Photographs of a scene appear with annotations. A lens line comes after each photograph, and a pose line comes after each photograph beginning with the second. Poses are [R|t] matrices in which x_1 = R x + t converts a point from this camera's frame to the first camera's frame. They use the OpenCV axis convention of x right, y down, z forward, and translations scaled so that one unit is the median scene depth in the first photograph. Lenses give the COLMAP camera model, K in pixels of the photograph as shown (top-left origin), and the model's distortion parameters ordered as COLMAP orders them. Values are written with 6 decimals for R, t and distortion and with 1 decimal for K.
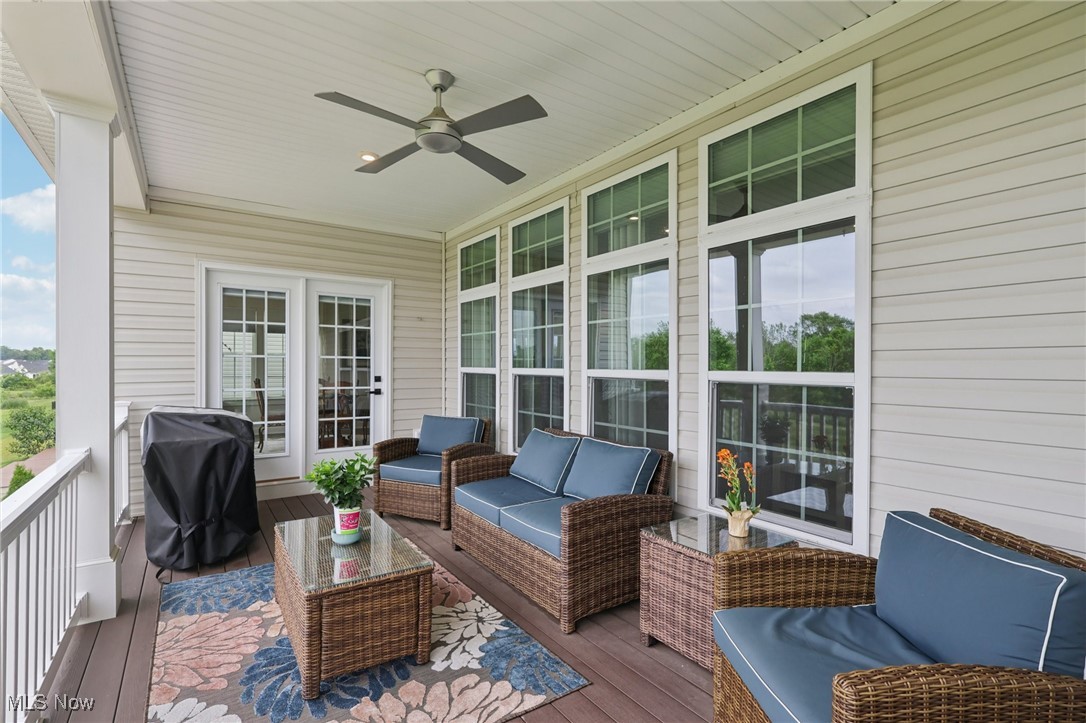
lens RADIAL K [[505.9, 0, 541.5], [0, 505.9, 359.6], [0, 0, 1]] dist [0.001212, 0.000071]
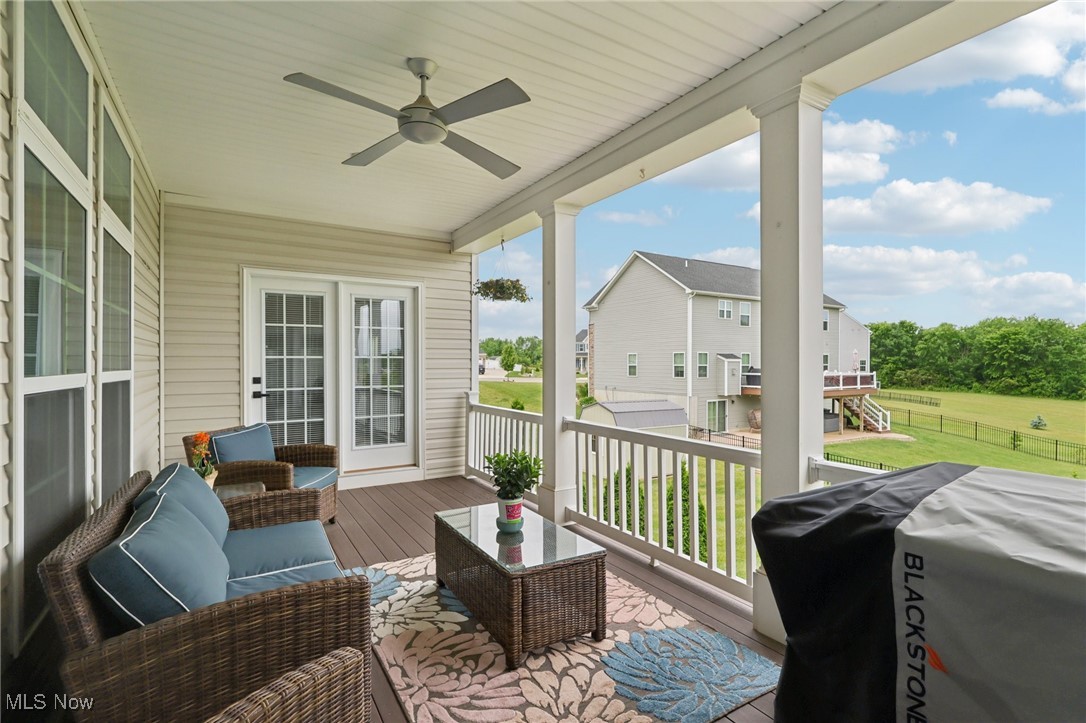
lens RADIAL K [[505.9, 0, 541.5], [0, 505.9, 359.6], [0, 0, 1]] dist [0.001212, 0.000071]
pose [[-0.998289, 0.001851, 0.058448, -0.538710], [0.001319, 0.999957, -0.009154, 0.004443], [-0.058462, -0.009061, -0.998248, 2.165509]]
